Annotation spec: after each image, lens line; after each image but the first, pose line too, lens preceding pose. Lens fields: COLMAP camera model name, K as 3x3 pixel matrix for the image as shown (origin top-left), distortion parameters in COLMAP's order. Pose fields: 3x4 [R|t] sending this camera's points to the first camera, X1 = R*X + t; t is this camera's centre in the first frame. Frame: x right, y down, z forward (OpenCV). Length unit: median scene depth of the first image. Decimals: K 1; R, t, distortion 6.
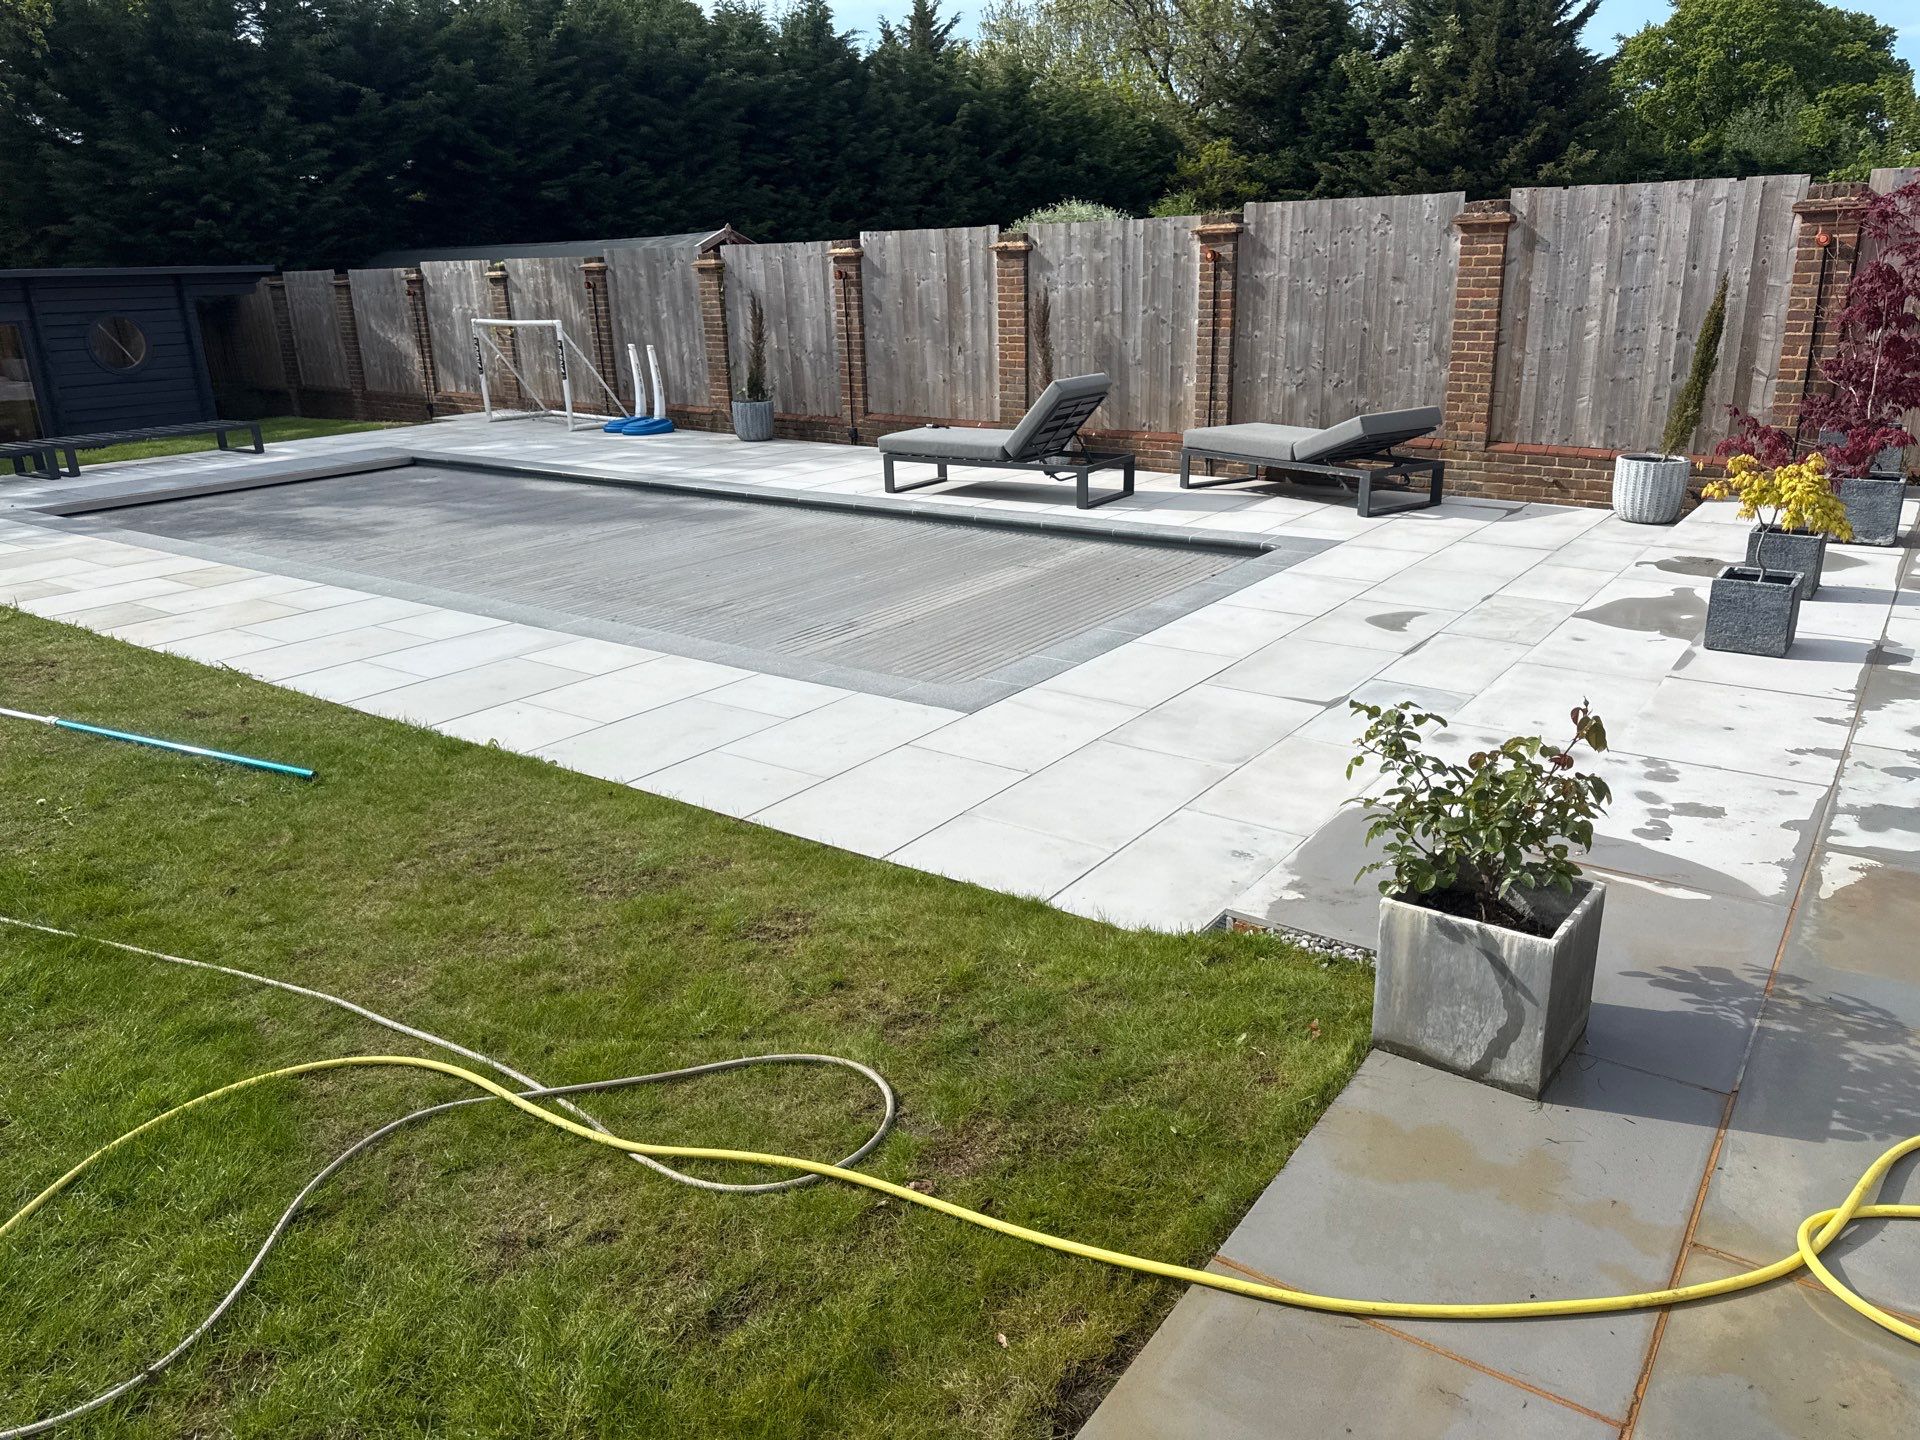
lens RADIAL K [[1364.4, 0, 962.2], [0, 1364.4, 736.1], [0, 0, 1]] dist [0.036383, -0.029955]
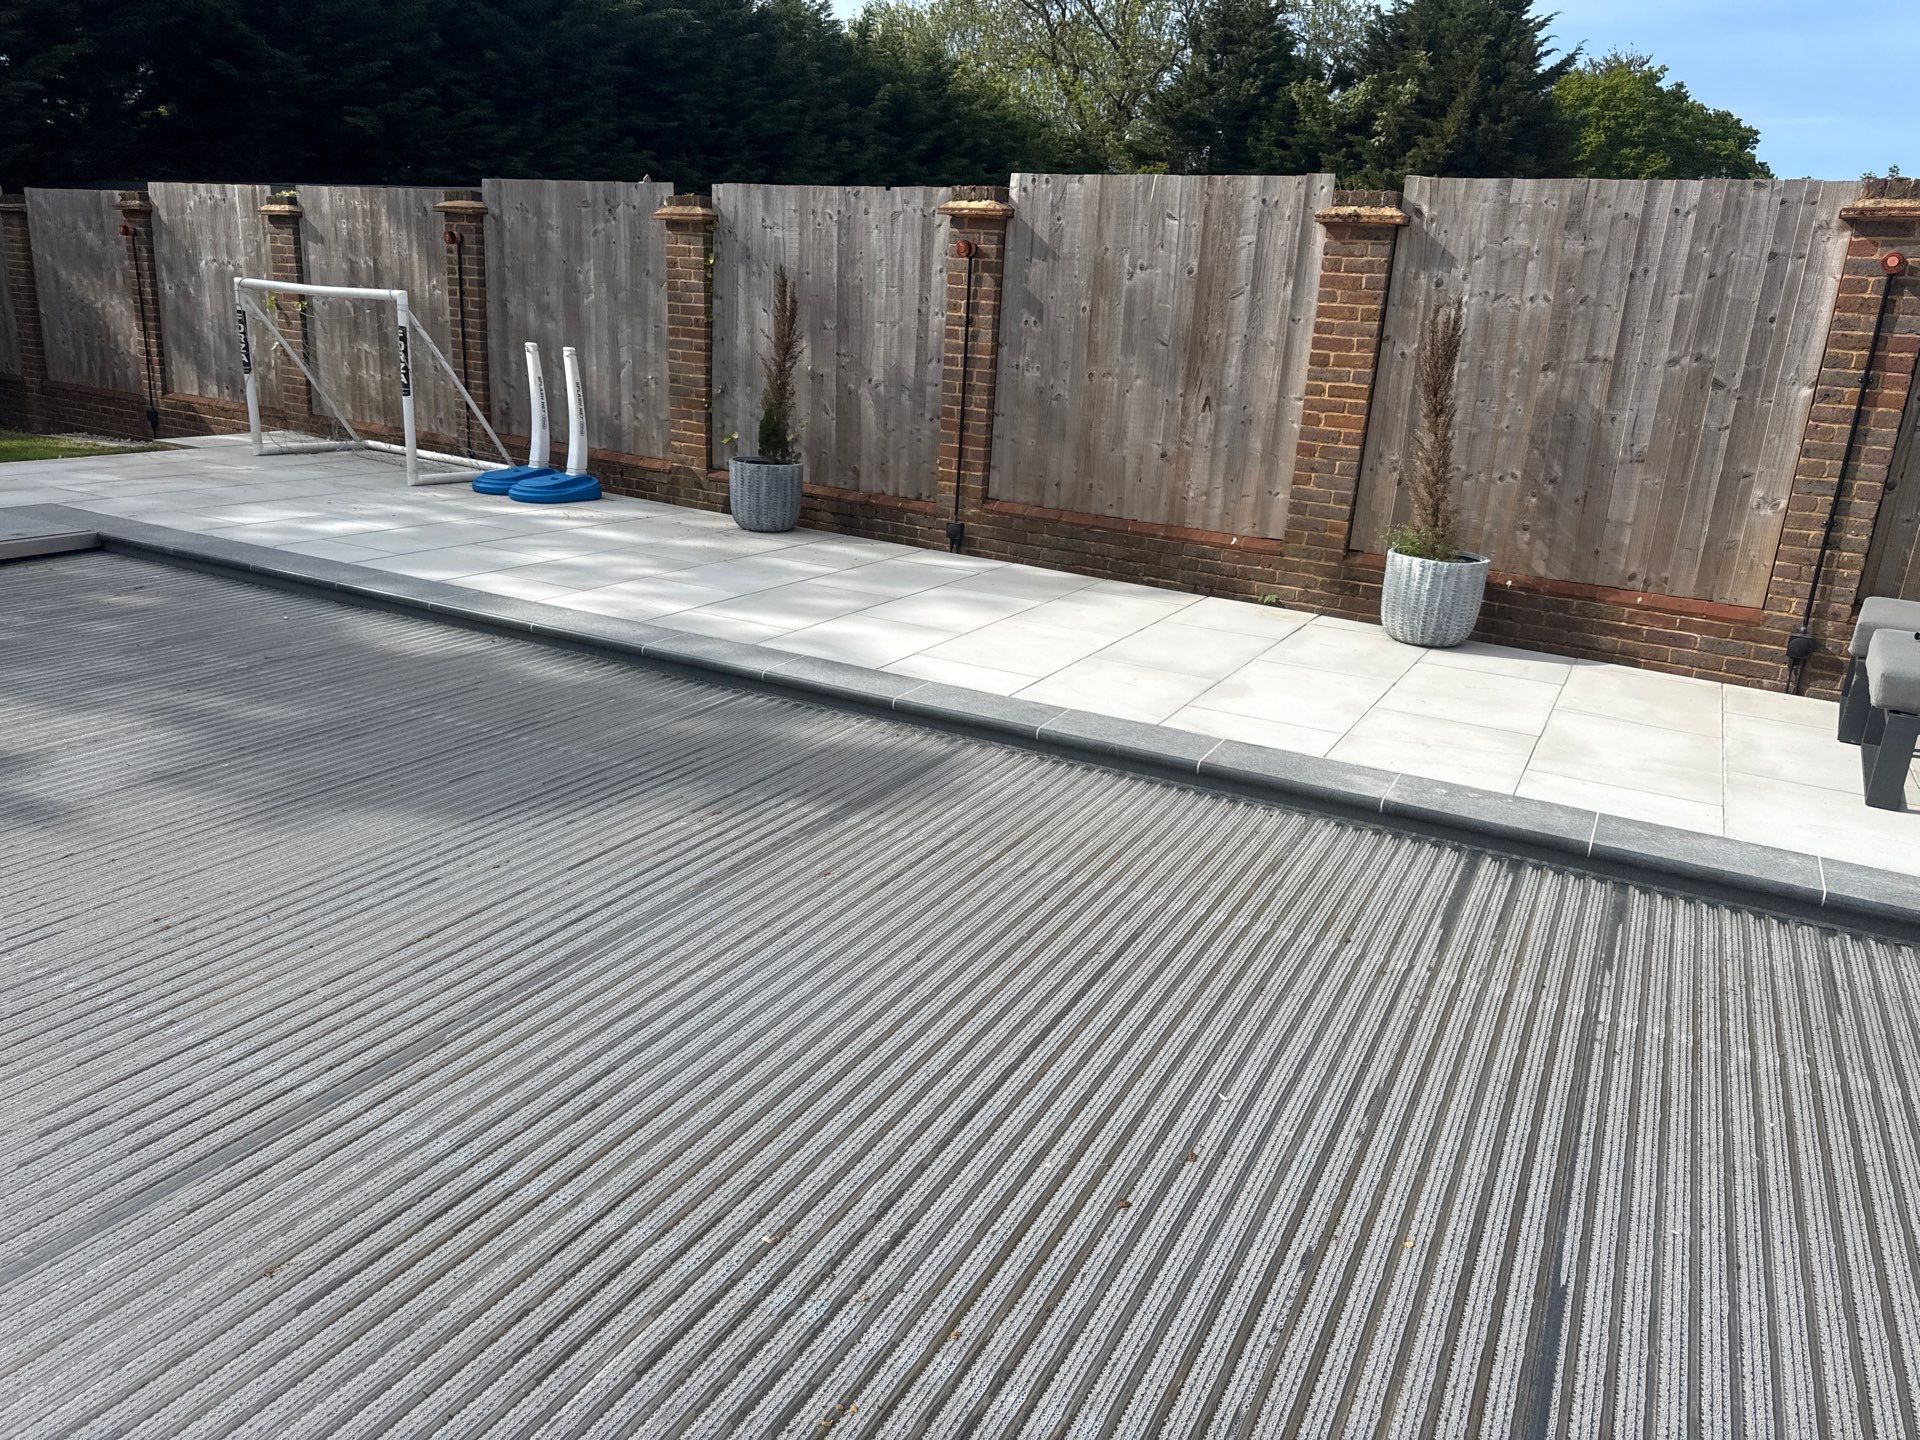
lens RADIAL K [[1364.4, 0, 964.7], [0, 1364.4, 729.8], [0, 0, 1]] dist [0.036383, -0.029955]
pose [[0.986407, 0.034932, 0.160566, -0.146738], [-0.030923, 0.999146, -0.027399, -0.111530], [-0.161386, 0.022062, 0.986645, 0.399048]]
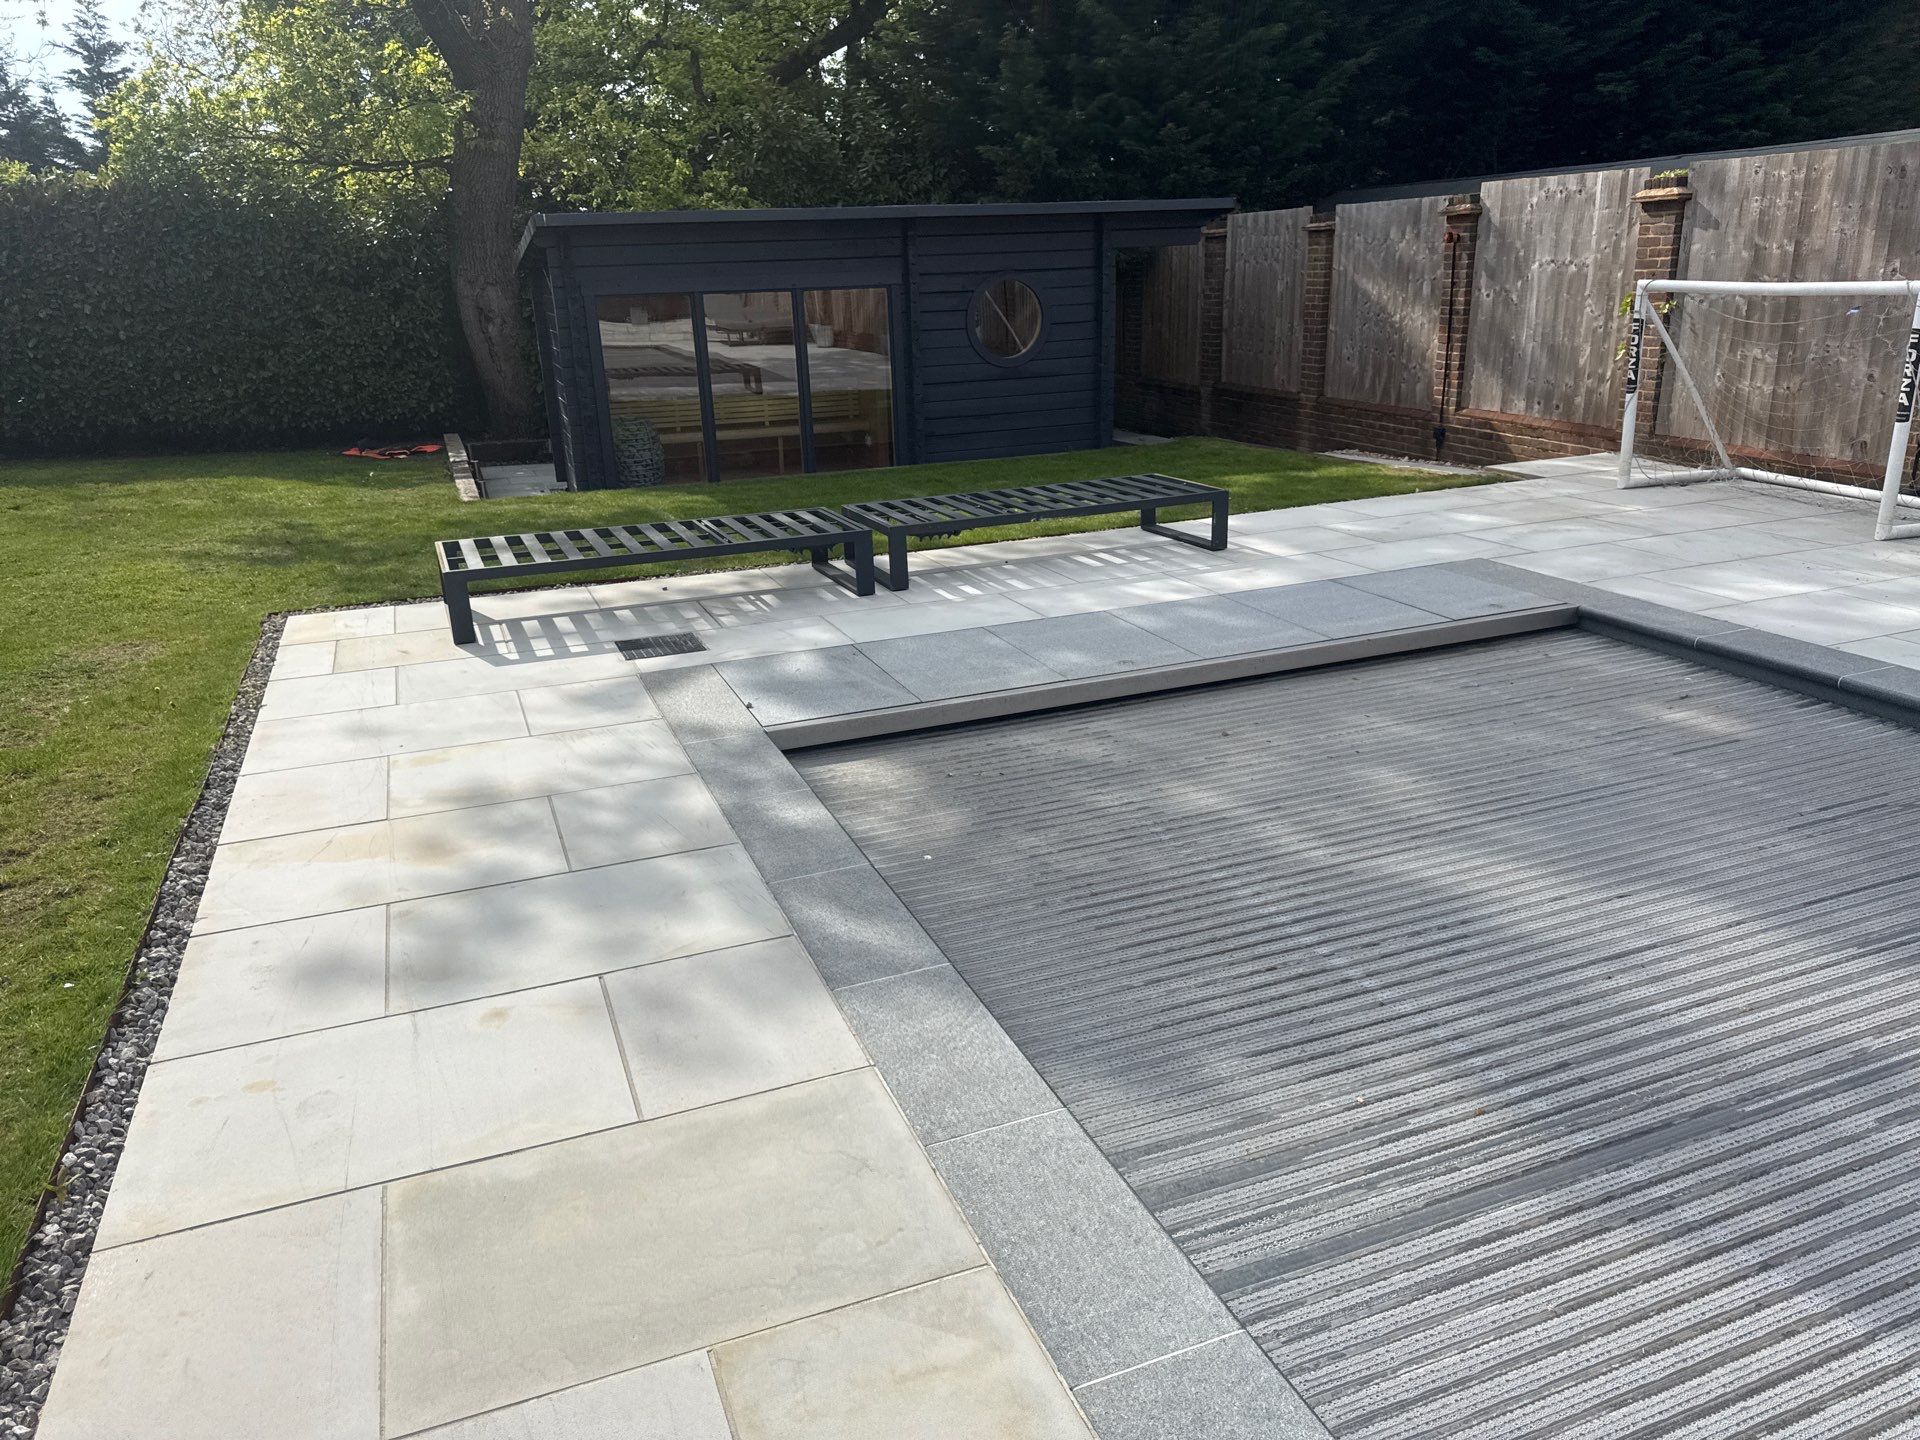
lens RADIAL K [[1364.4, 0, 943.6], [0, 1364.4, 710.3], [0, 0, 1]] dist [0.036383, -0.029955]
pose [[0.844935, 0.166439, -0.508313, -0.303409], [-0.165958, 0.985028, 0.046670, -0.140135], [0.508470, 0.044926, 0.859907, 0.478914]]
